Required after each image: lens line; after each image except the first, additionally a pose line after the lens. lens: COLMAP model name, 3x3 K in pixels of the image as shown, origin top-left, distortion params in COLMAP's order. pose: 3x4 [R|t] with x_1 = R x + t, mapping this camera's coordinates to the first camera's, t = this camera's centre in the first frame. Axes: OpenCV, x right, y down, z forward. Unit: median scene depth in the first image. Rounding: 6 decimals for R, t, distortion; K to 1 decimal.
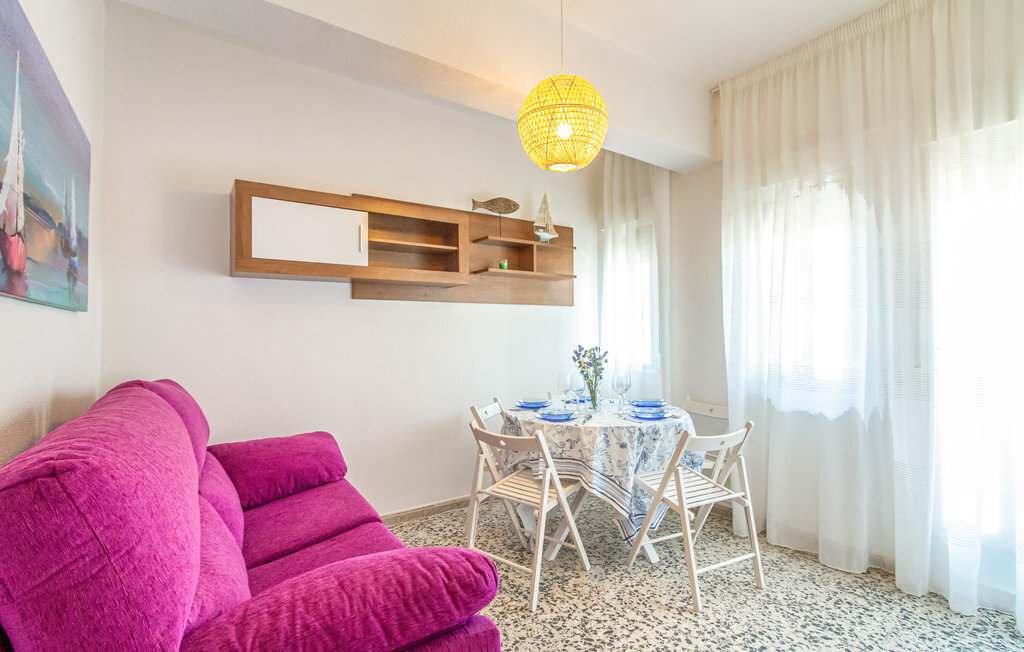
lens RADIAL K [[476.7, 0, 512.0], [0, 476.7, 326.0], [0, 0, 1]] dist [0.002036, 0.000937]
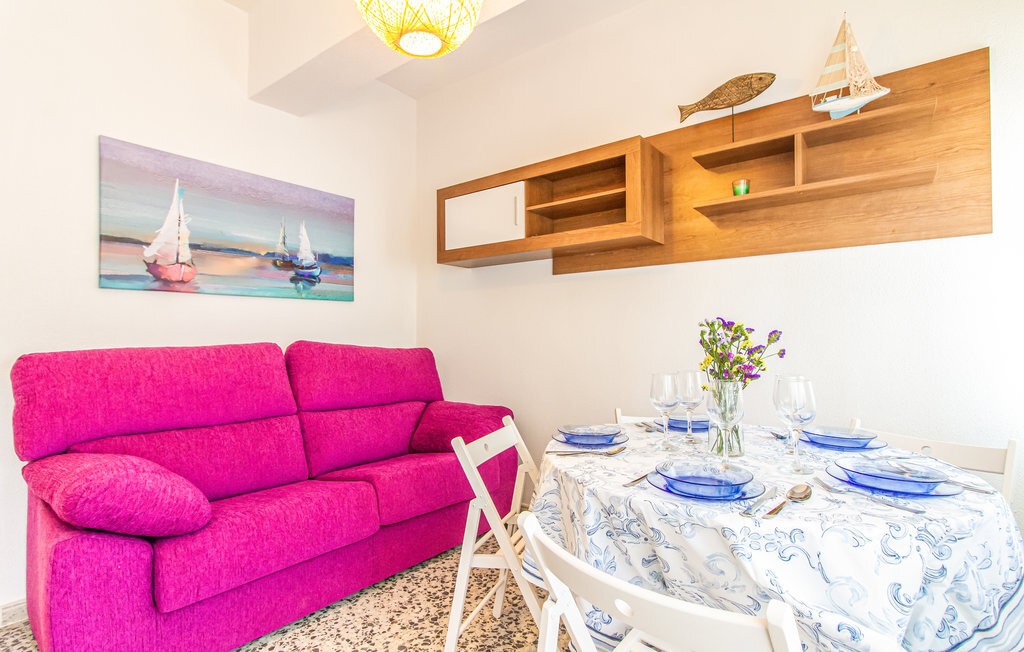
lens RADIAL K [[491.2, 0, 512.8], [0, 491.2, 310.4], [0, 0, 1]] dist [0.021735, 0.000458]
pose [[0.307920, -0.041048, -0.950526, 0.550927], [0.018886, 0.999136, -0.037029, 0.046108], [0.951225, -0.006549, 0.308429, 0.628124]]
